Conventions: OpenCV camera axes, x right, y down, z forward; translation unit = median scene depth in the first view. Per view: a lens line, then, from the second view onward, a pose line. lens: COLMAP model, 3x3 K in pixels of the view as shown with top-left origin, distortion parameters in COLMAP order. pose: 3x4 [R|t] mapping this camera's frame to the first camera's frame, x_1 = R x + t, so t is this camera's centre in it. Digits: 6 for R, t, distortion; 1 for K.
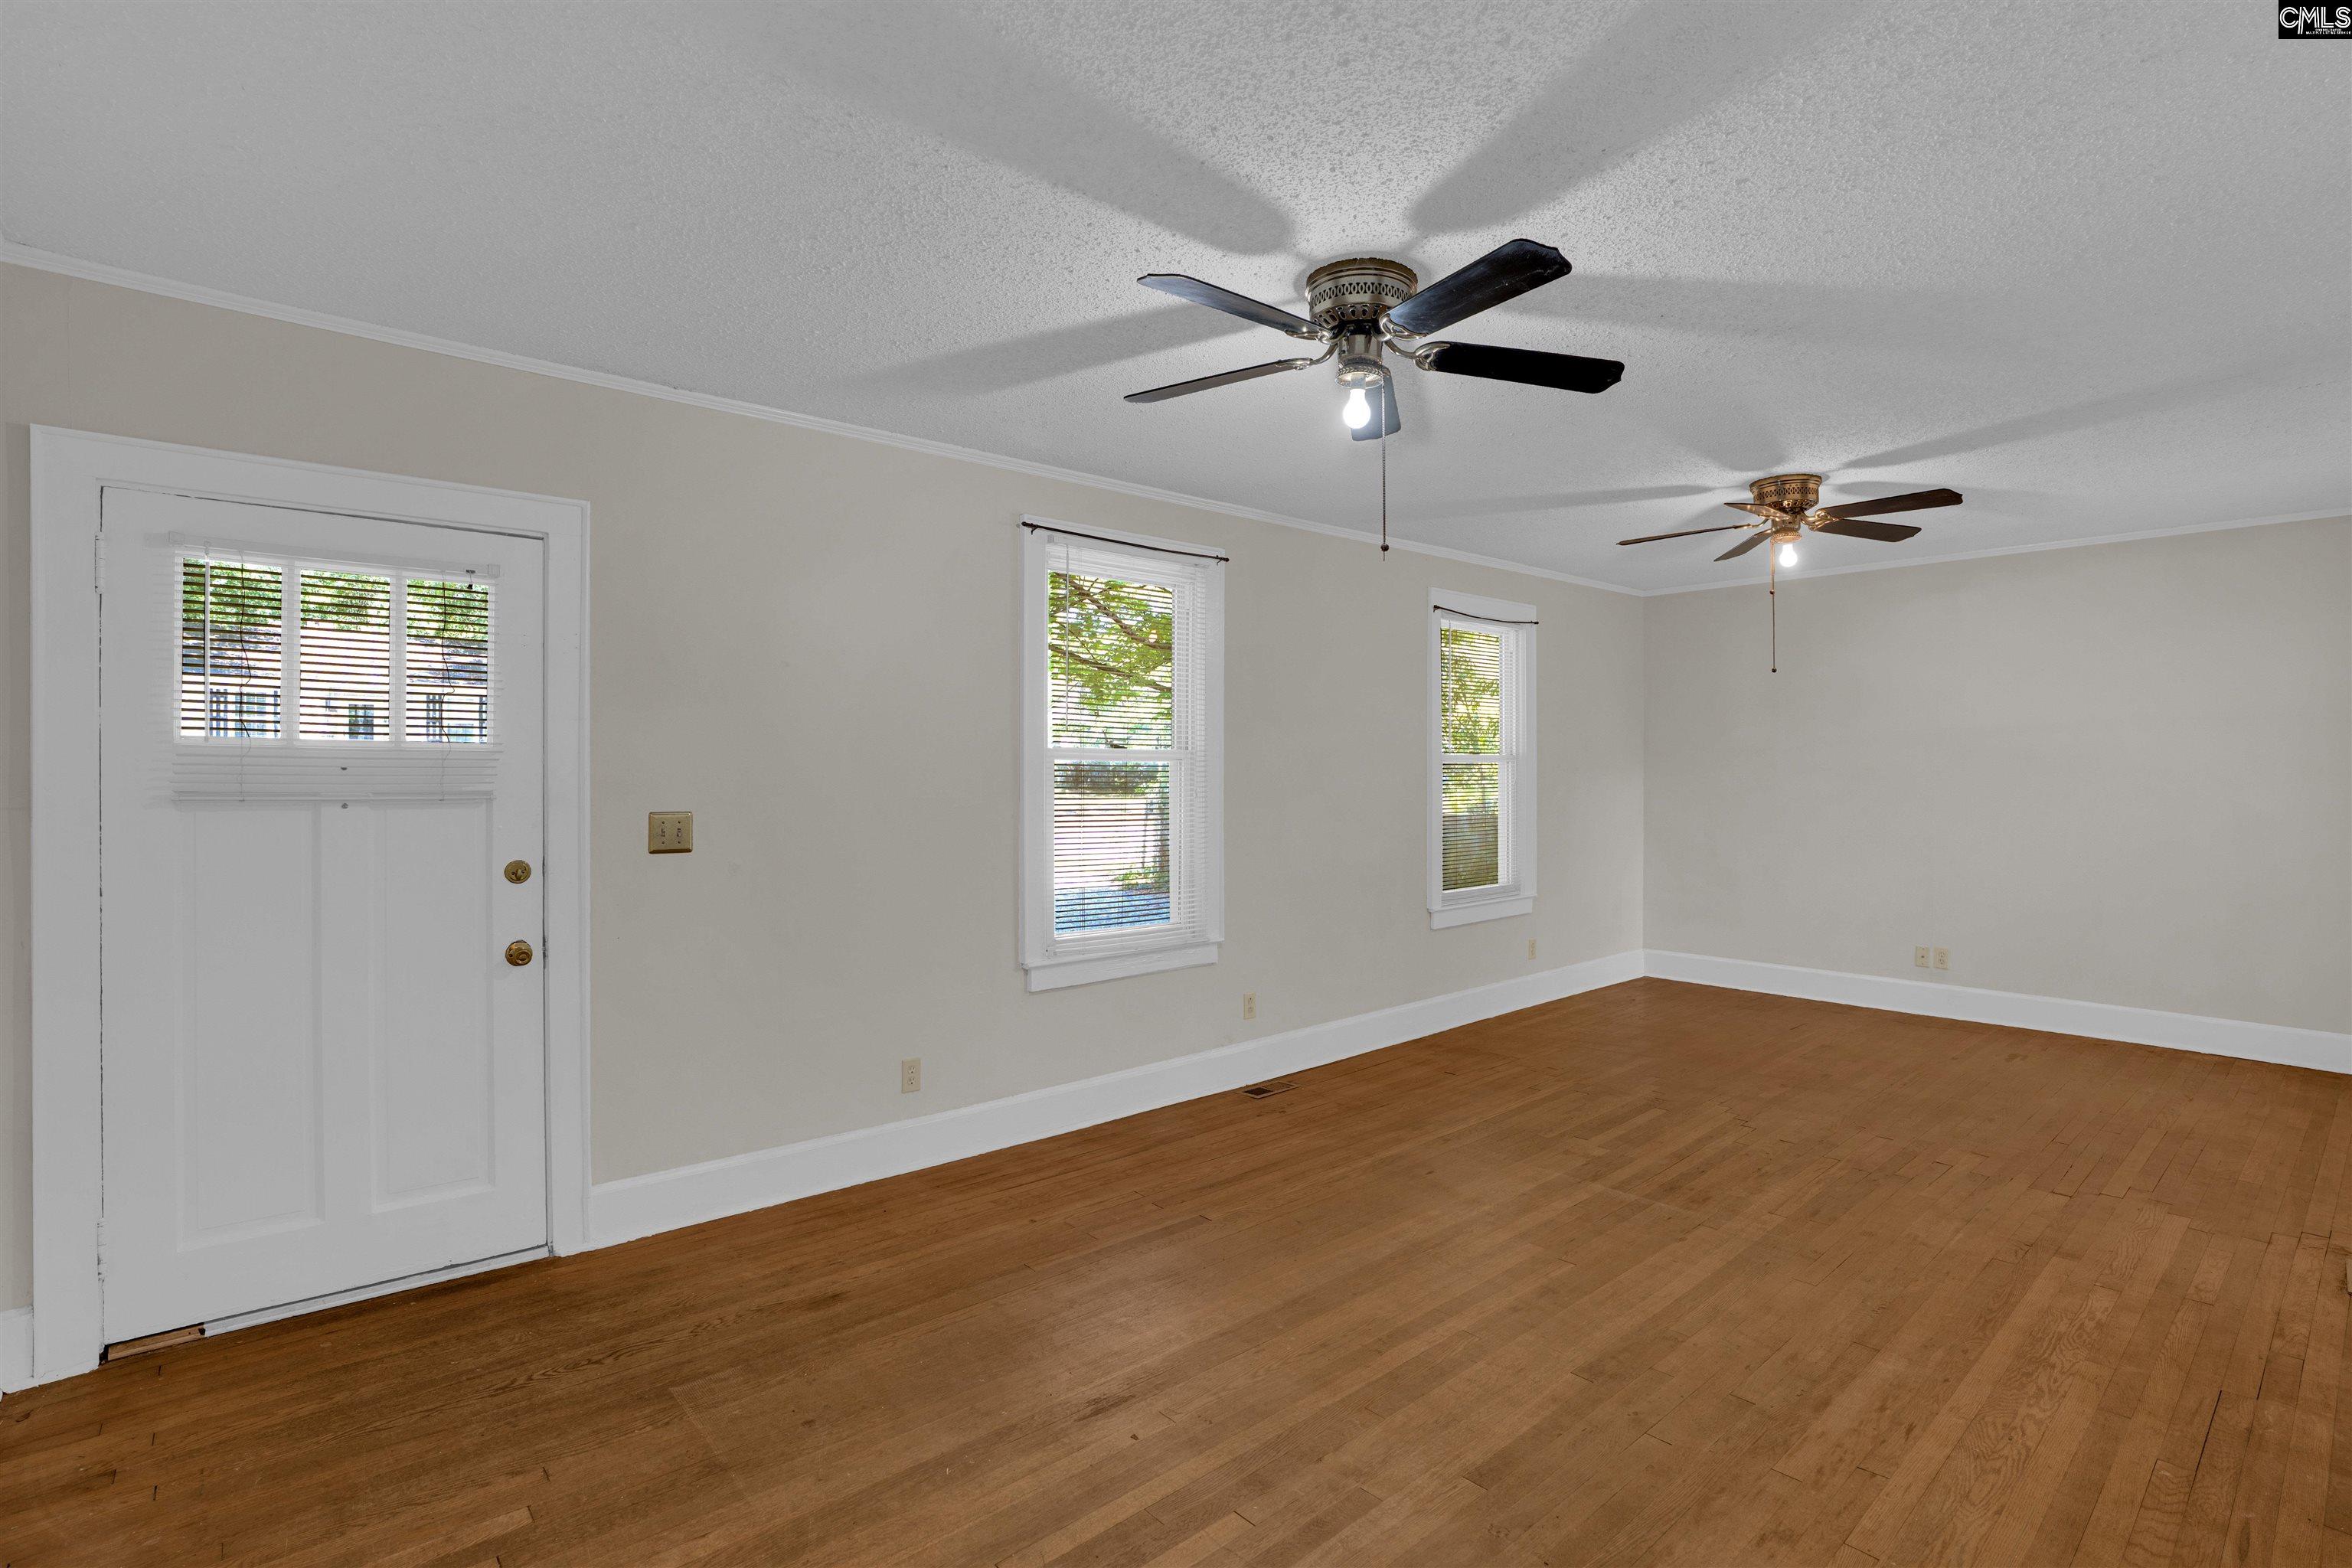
lens RADIAL K [[1109.4, 0, 1180.6], [0, 1109.4, 790.0], [0, 0, 1]] dist [-0.049122, 0.016661]
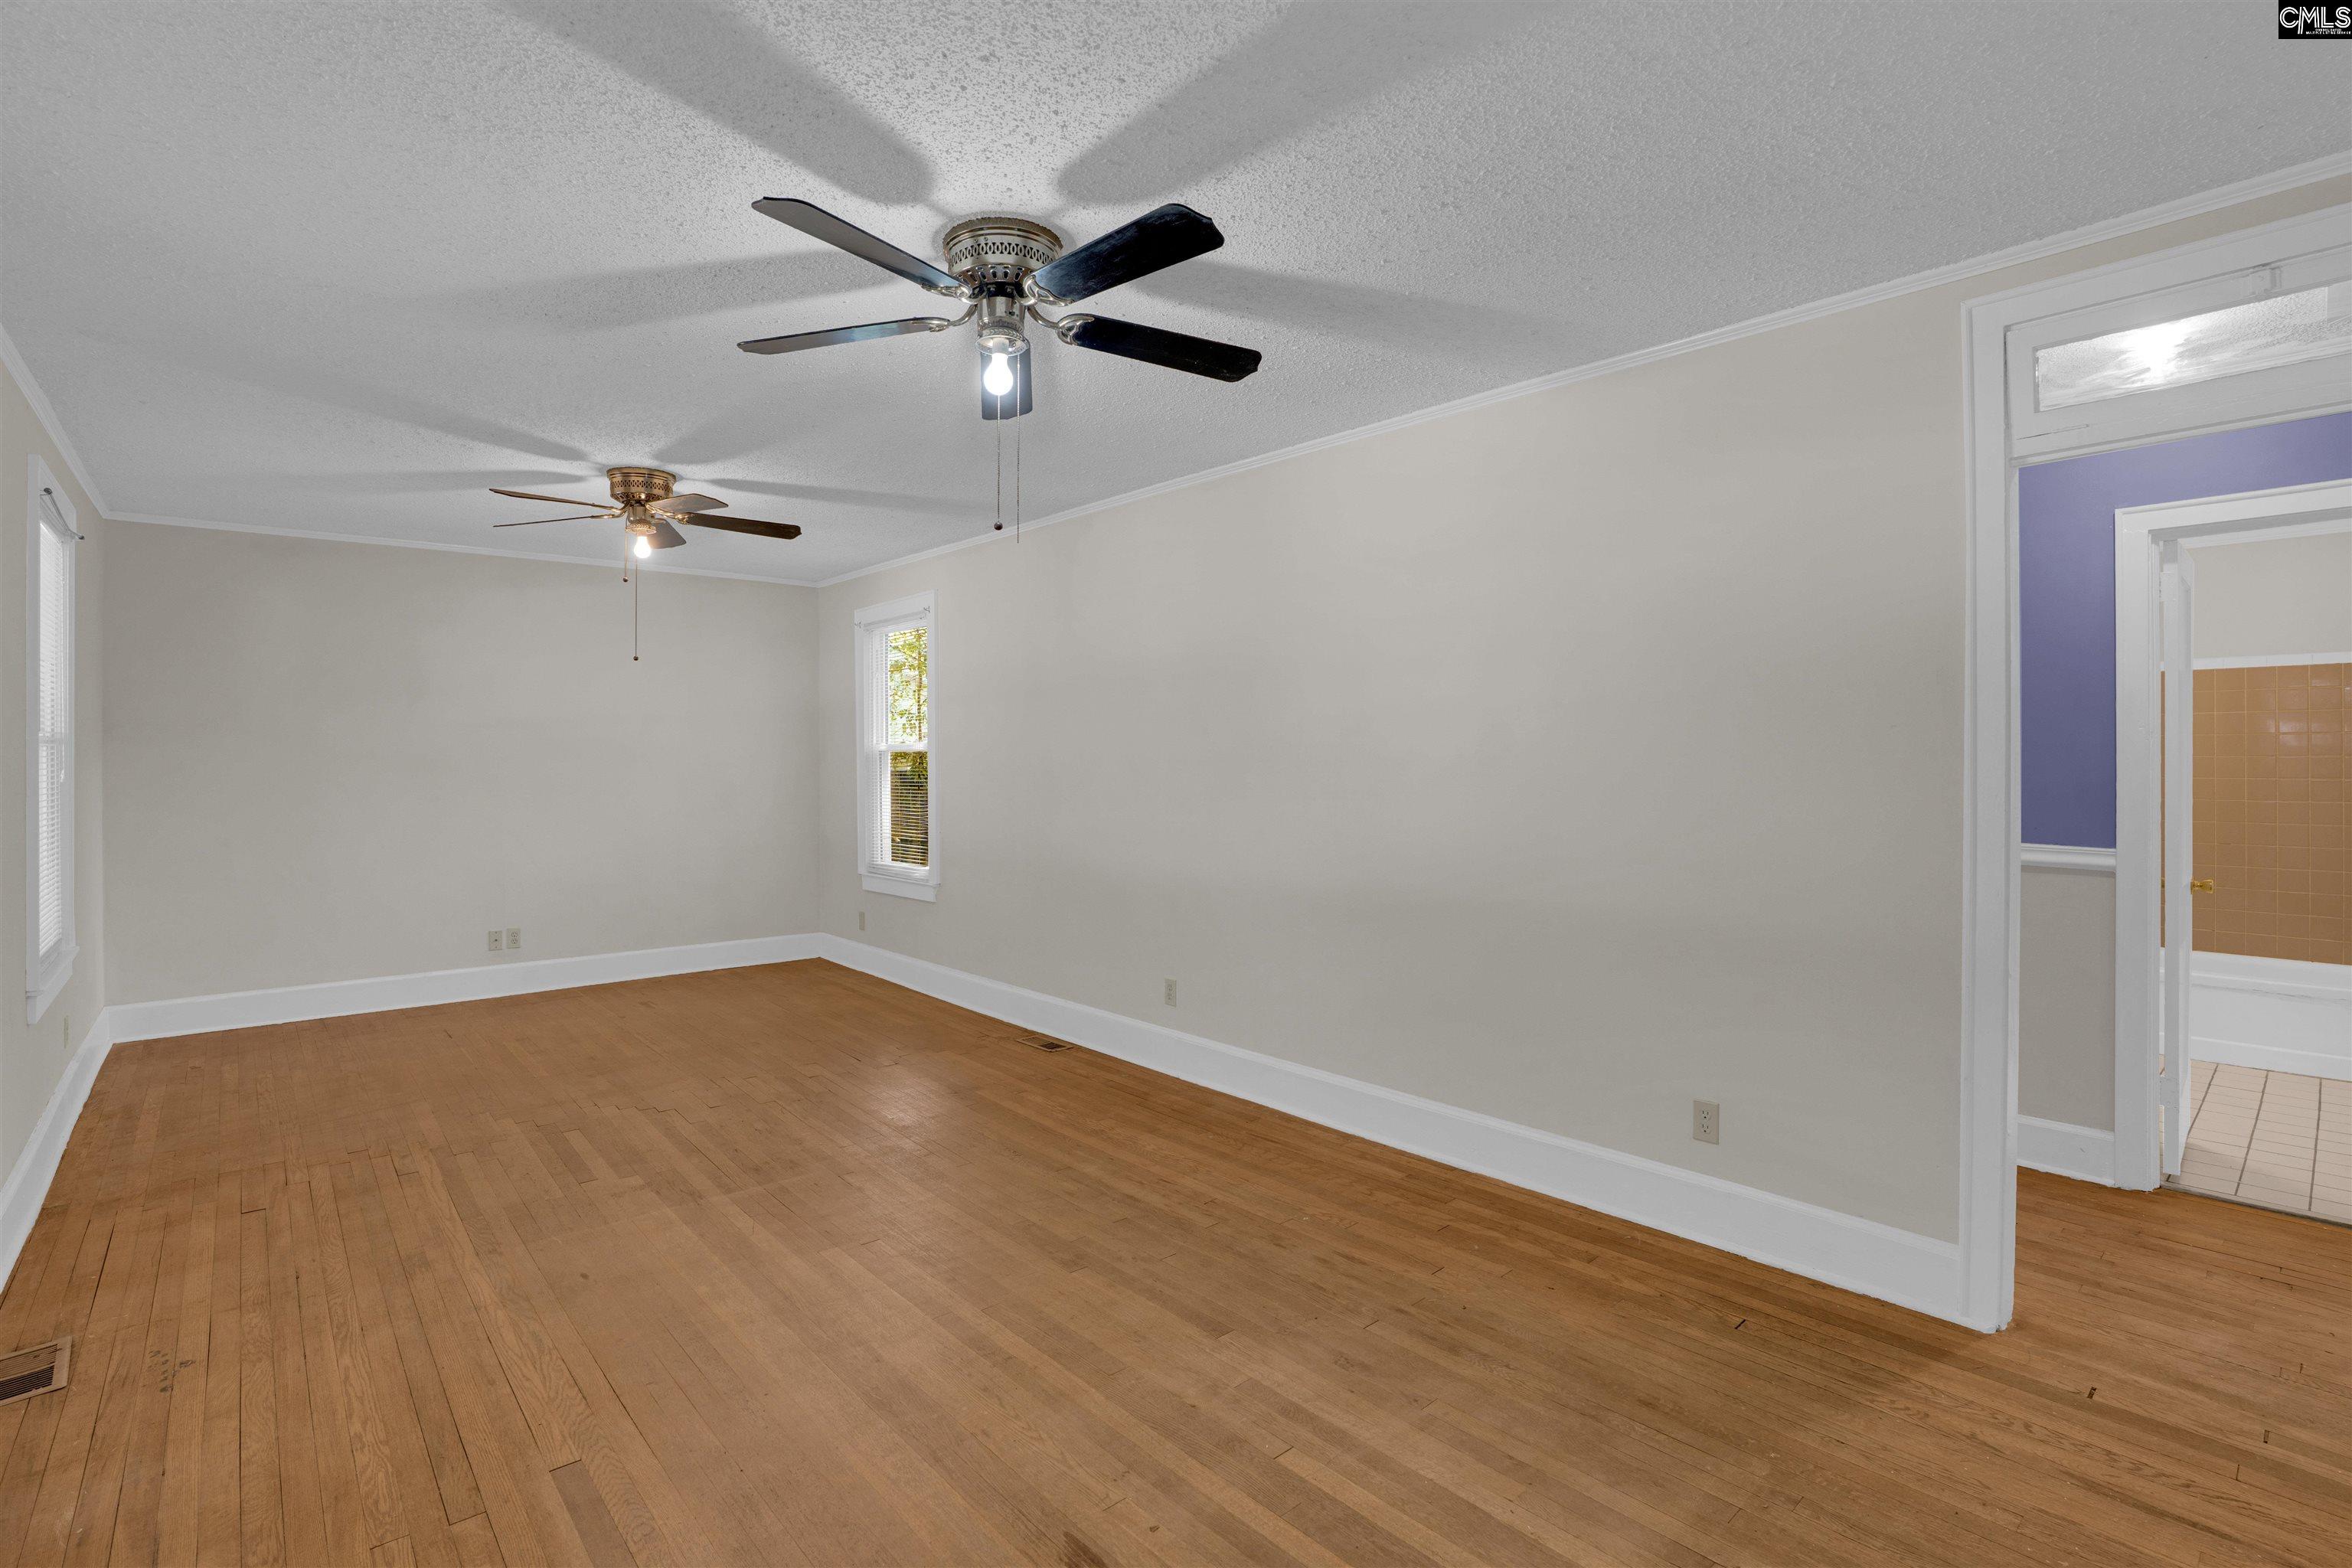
lens RADIAL K [[1105.8, 0, 1171.1], [0, 1105.8, 779.1], [0, 0, 1]] dist [-0.042664, 0.015640]
pose [[0.003137, -0.020749, 0.999780, -0.641919], [0.019023, 0.999605, 0.020686, -0.012786], [-0.999814, 0.018954, 0.003531, 0.700240]]
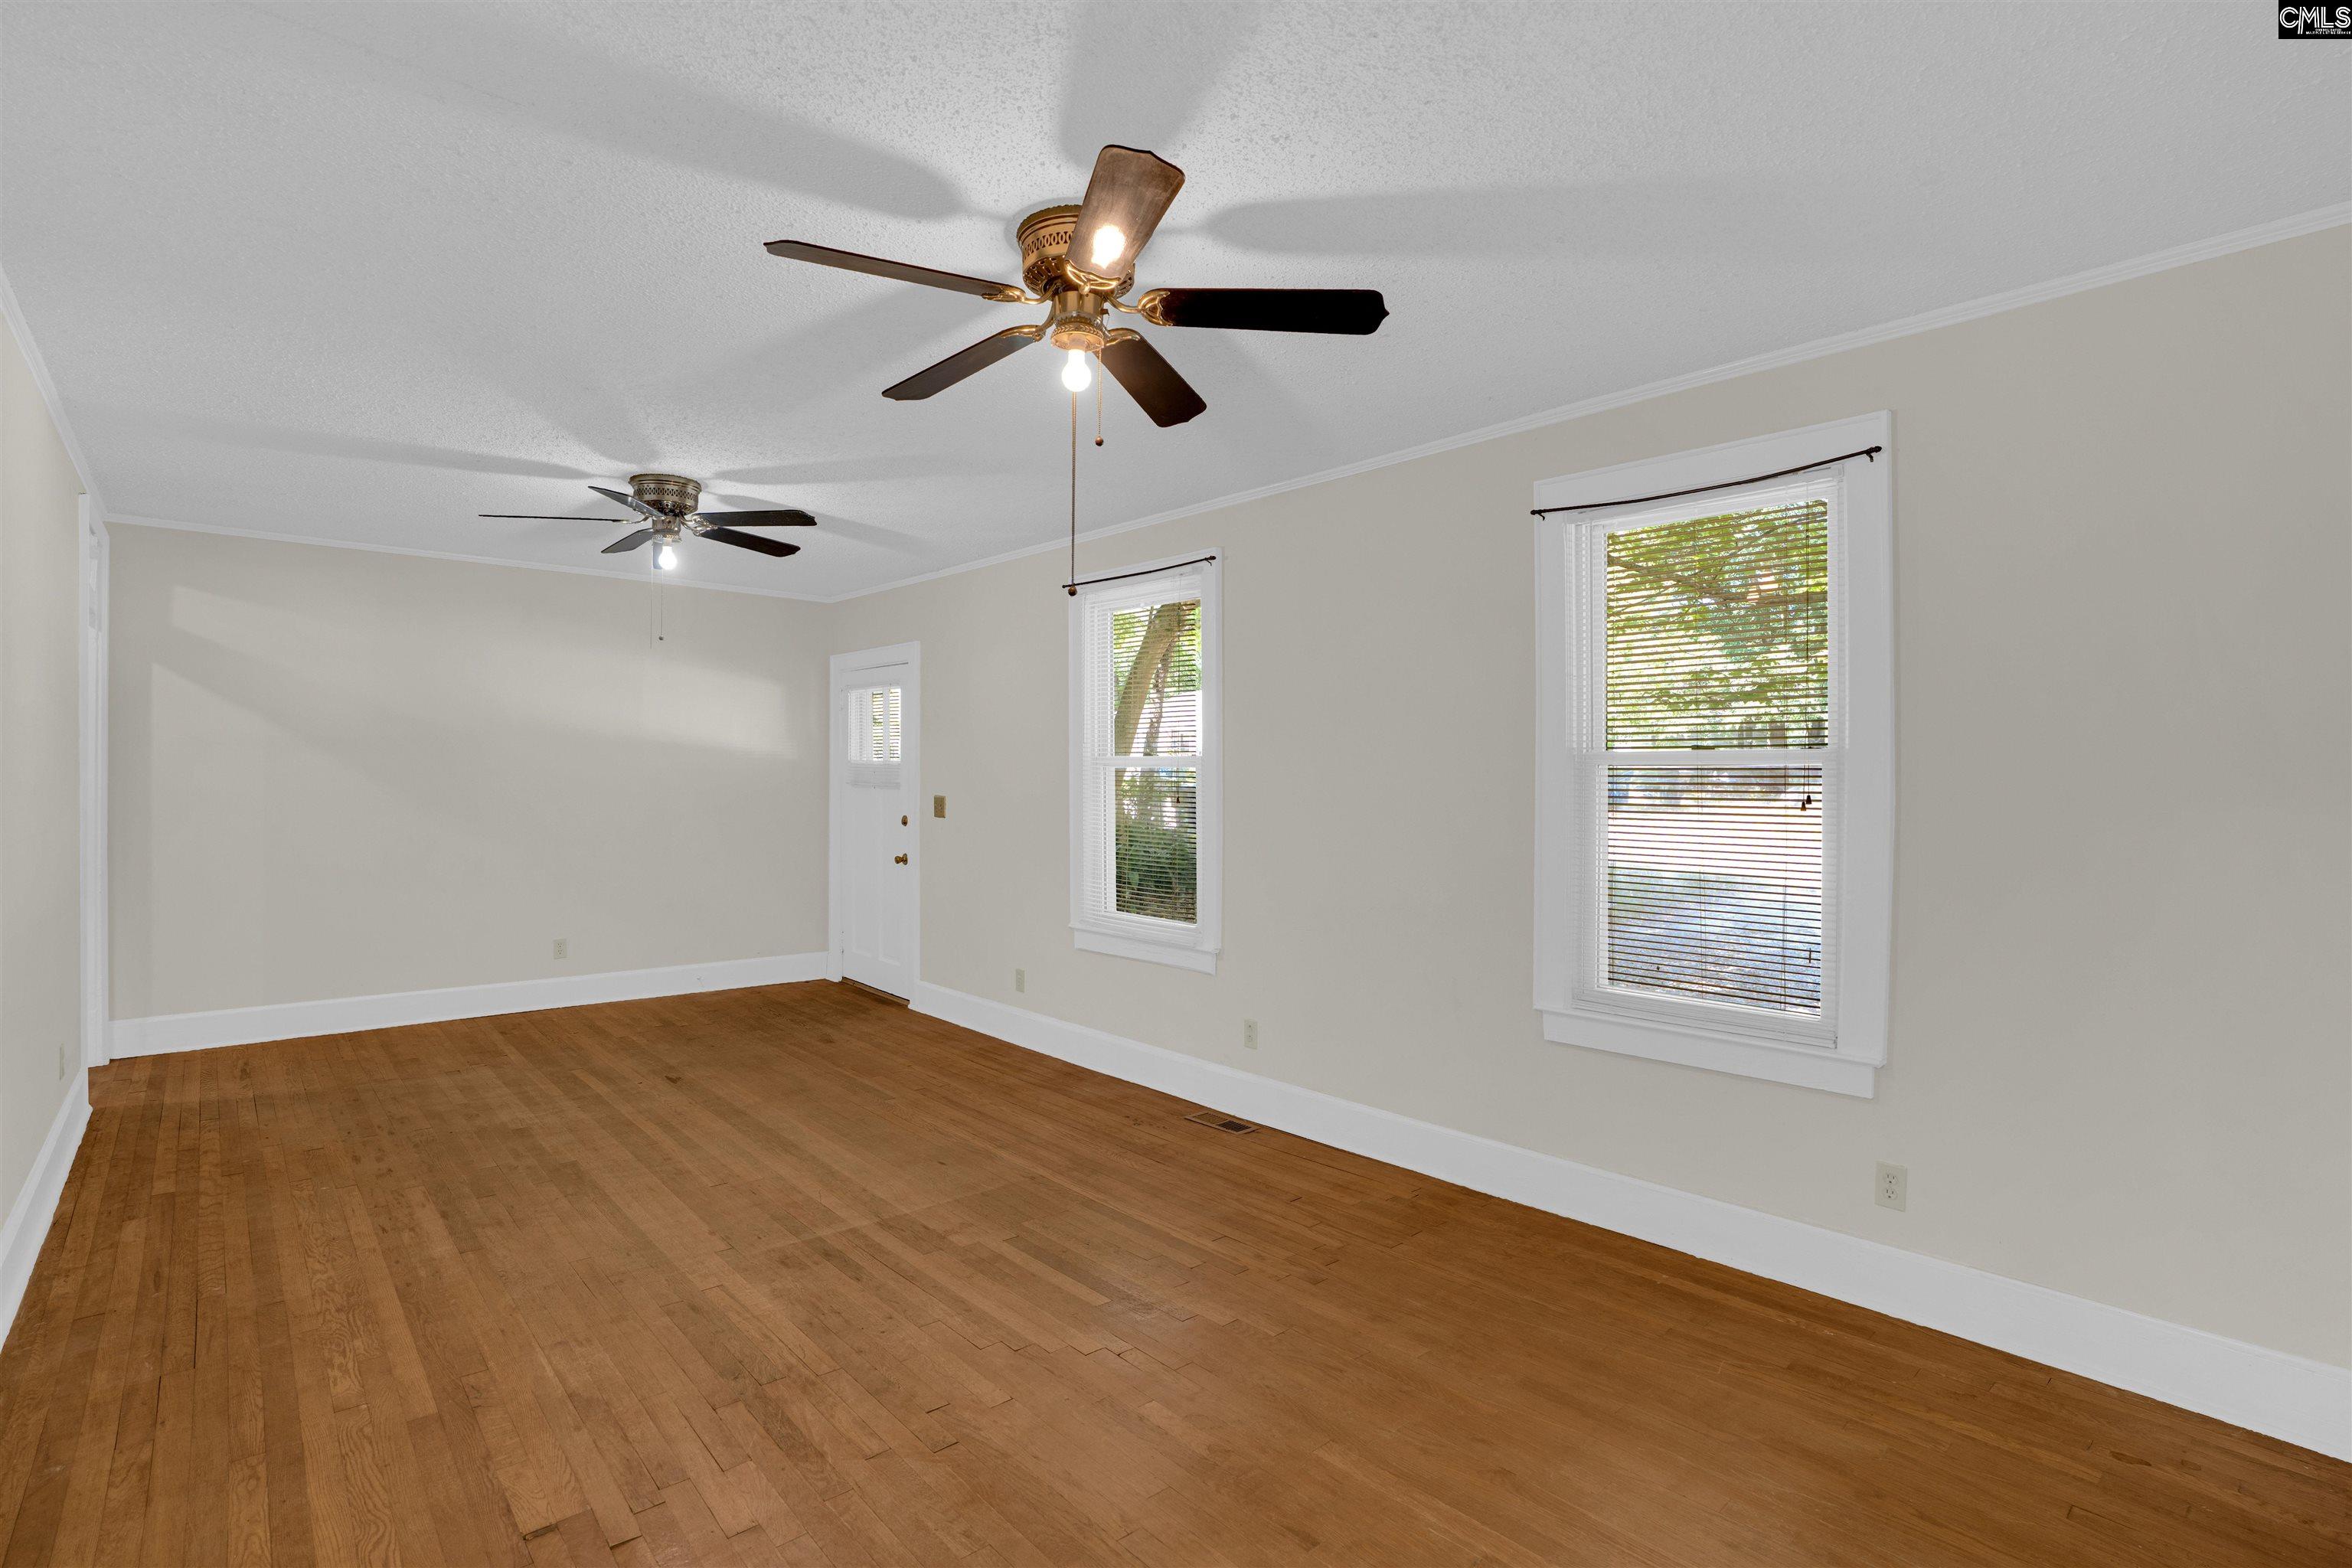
lens RADIAL K [[1105.8, 0, 1171.1], [0, 1105.8, 779.1], [0, 0, 1]] dist [-0.042664, 0.015640]
pose [[0.004862, 0.001903, -0.999986, 1.523516], [-0.021220, 0.999773, 0.001799, -0.022946], [0.999763, 0.021211, 0.004902, 1.457230]]
